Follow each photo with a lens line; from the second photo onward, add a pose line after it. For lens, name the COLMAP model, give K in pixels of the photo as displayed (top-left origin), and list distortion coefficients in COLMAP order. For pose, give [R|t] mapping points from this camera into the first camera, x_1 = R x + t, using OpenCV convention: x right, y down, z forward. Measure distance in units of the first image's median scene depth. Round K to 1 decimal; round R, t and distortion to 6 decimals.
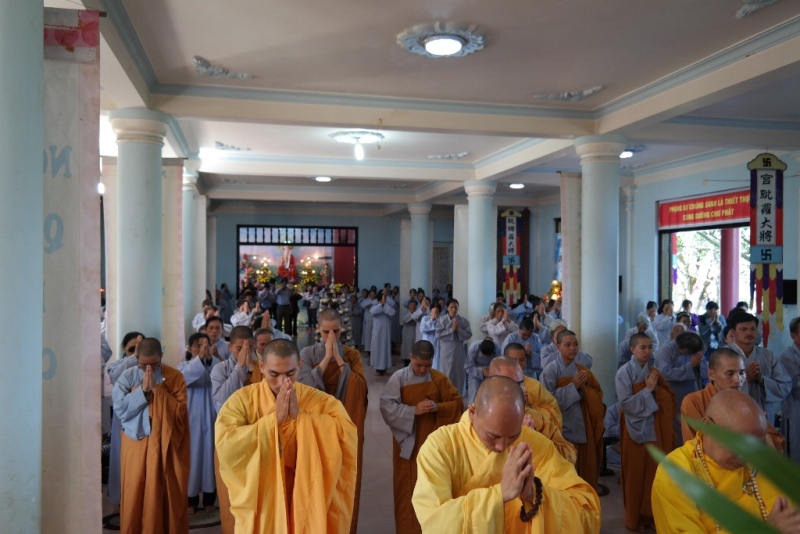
lens RADIAL K [[656.0, 0, 401.8], [0, 656.0, 266.4], [0, 0, 1]] dist [-0.078577, -0.005156]
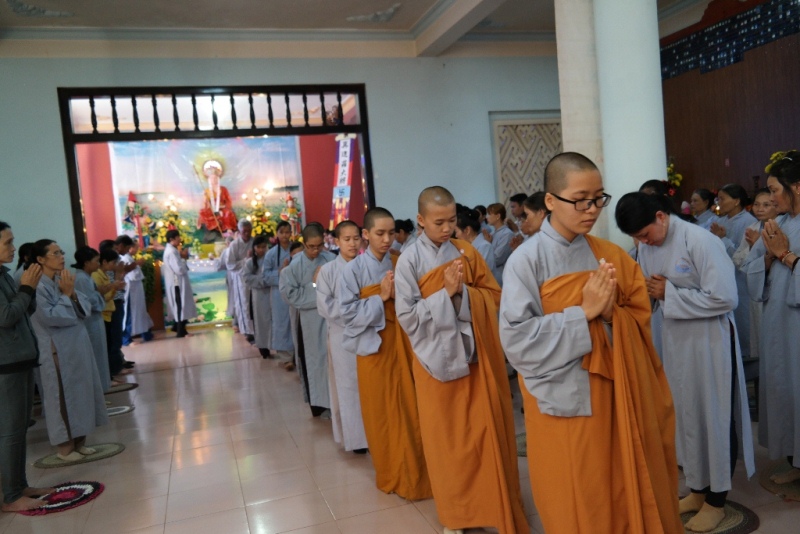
lens RADIAL K [[623.6, 0, 399.3], [0, 623.6, 267.4], [0, 0, 1]] dist [-0.007851, -0.009939]
pose [[0.992839, -0.092347, 0.075785, -0.088386], [0.087854, 0.994287, 0.060624, 0.037071], [-0.080950, -0.053532, 0.995280, 0.604018]]
